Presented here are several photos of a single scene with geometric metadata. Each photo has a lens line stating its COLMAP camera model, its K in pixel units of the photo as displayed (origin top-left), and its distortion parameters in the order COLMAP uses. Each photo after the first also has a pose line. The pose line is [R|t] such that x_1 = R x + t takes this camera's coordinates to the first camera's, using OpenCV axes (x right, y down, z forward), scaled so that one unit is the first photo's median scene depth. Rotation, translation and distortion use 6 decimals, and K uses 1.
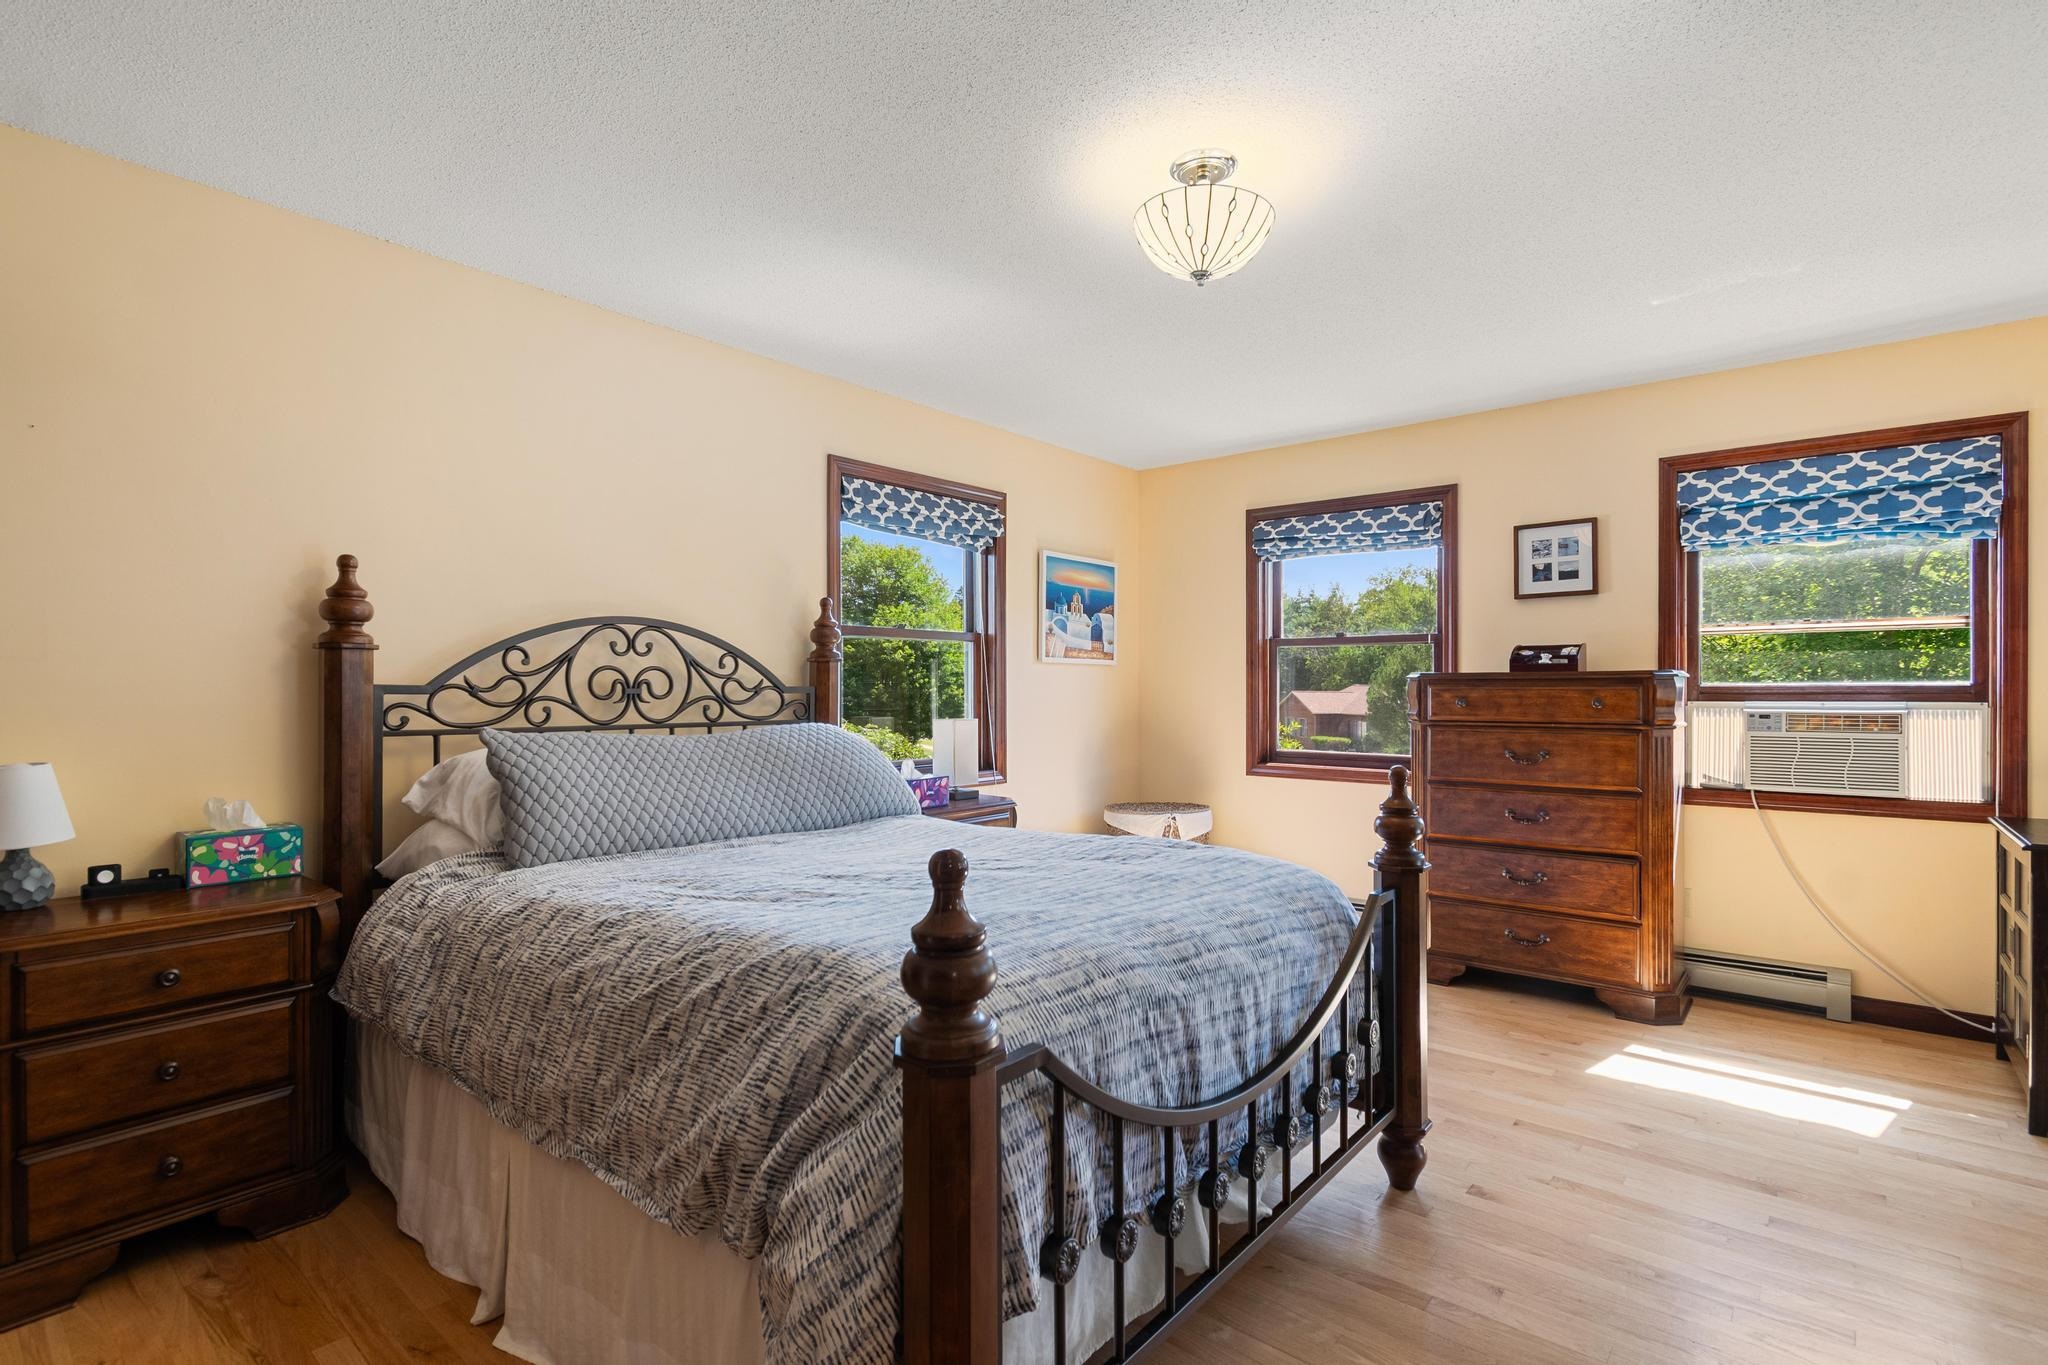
lens RADIAL K [[983.2, 0, 1040.4], [0, 983.2, 684.1], [0, 0, 1]] dist [0.003610, -0.002641]
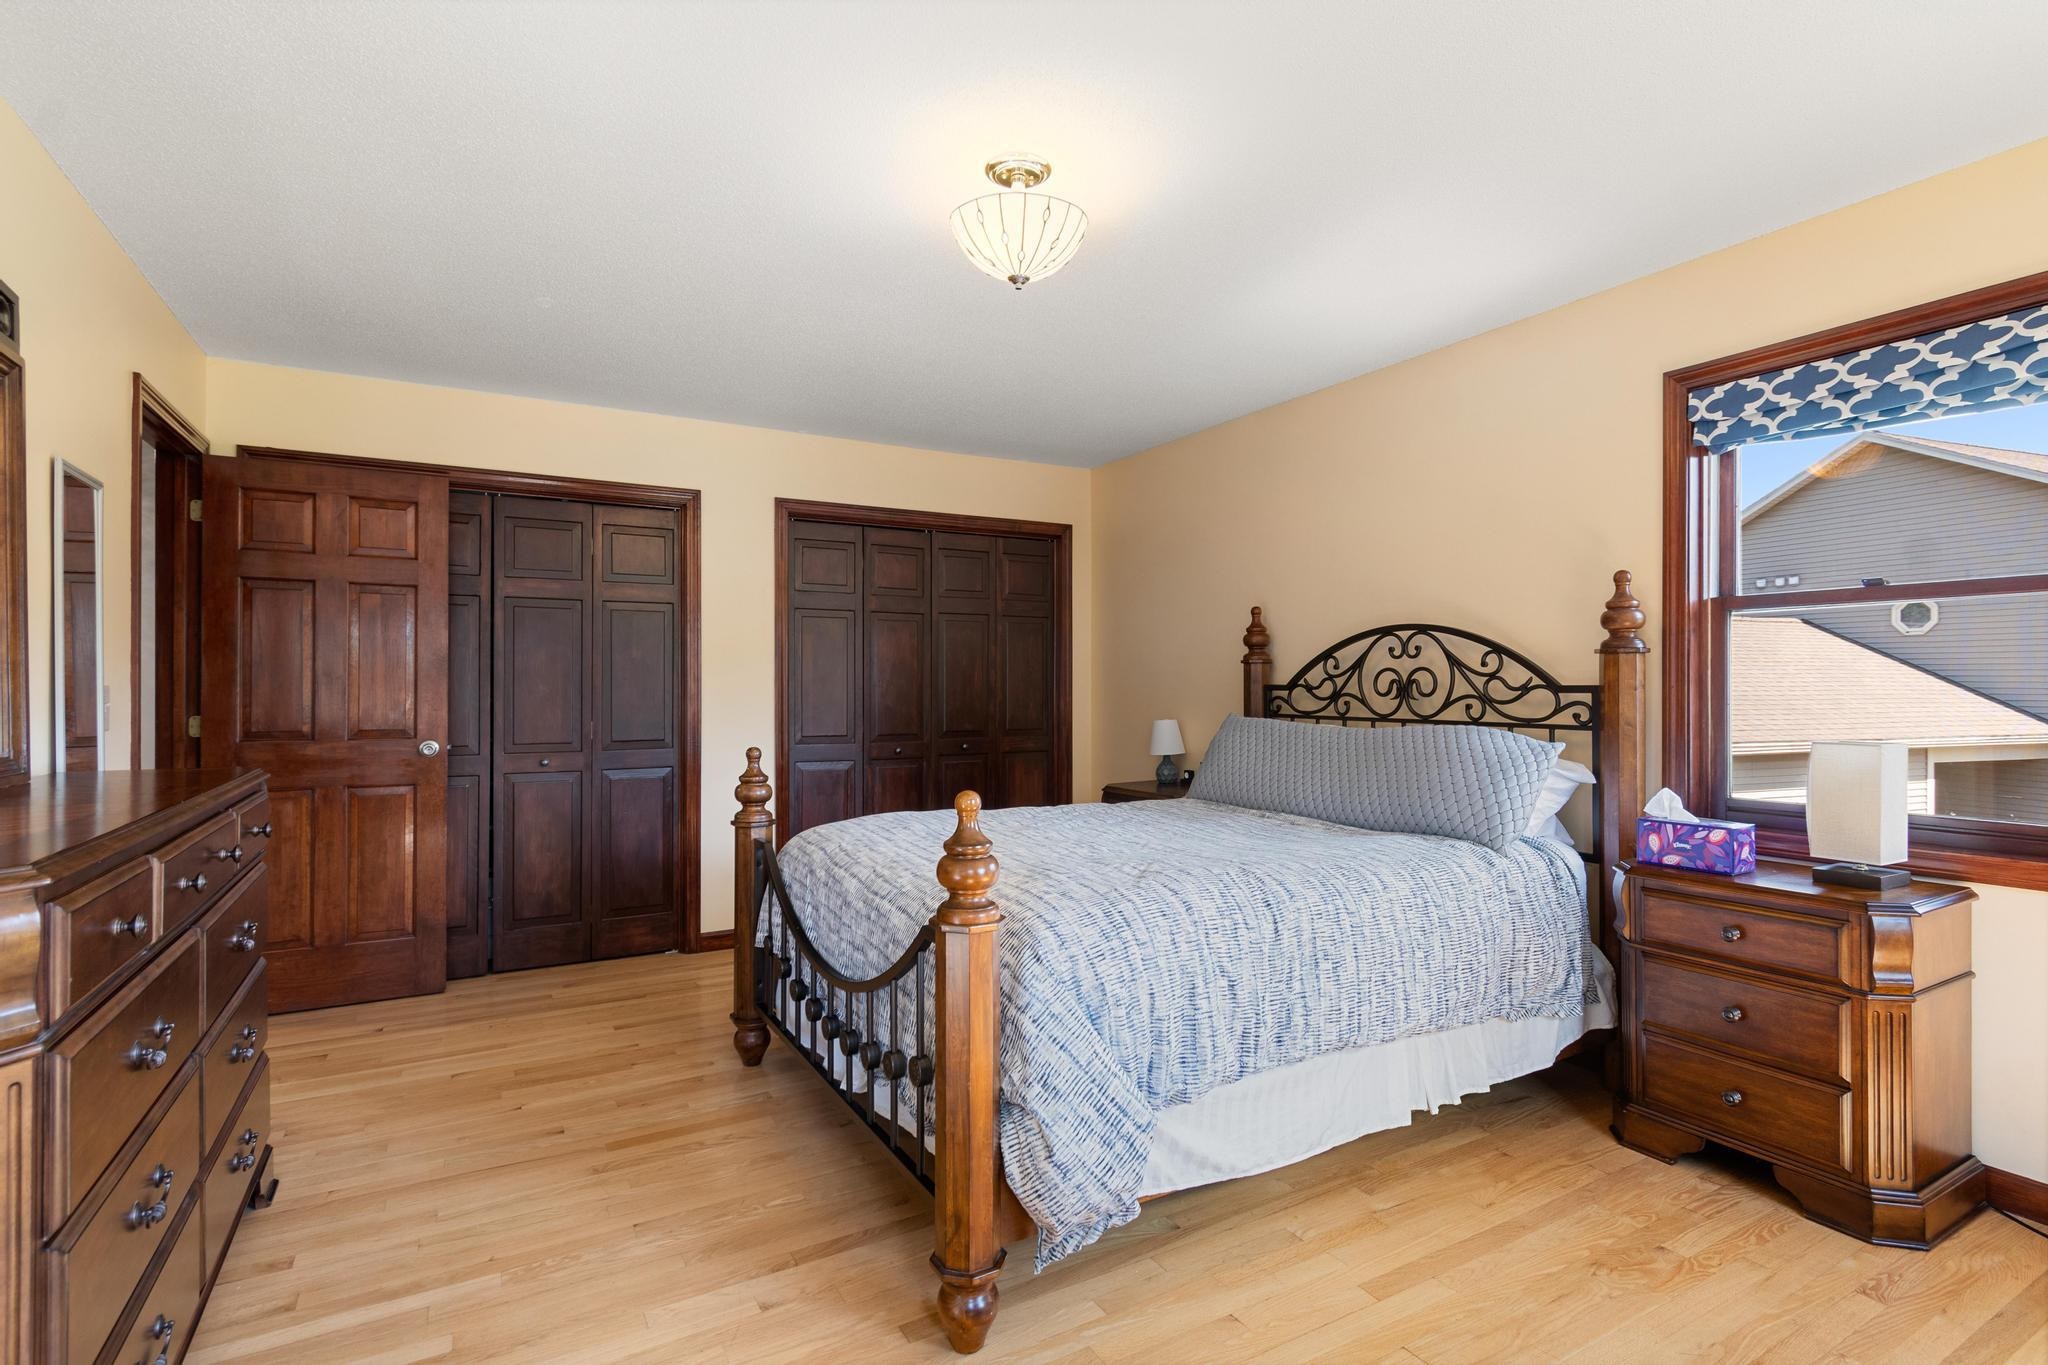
lens RADIAL K [[983.2, 0, 1023.7], [0, 983.2, 687.1], [0, 0, 1]] dist [0.003610, -0.002641]
pose [[-0.366107, 0.001996, -0.930571, 0.720113], [0.003375, 0.999994, 0.000817, 0.001770], [0.930567, -0.002842, -0.366112, 0.899890]]
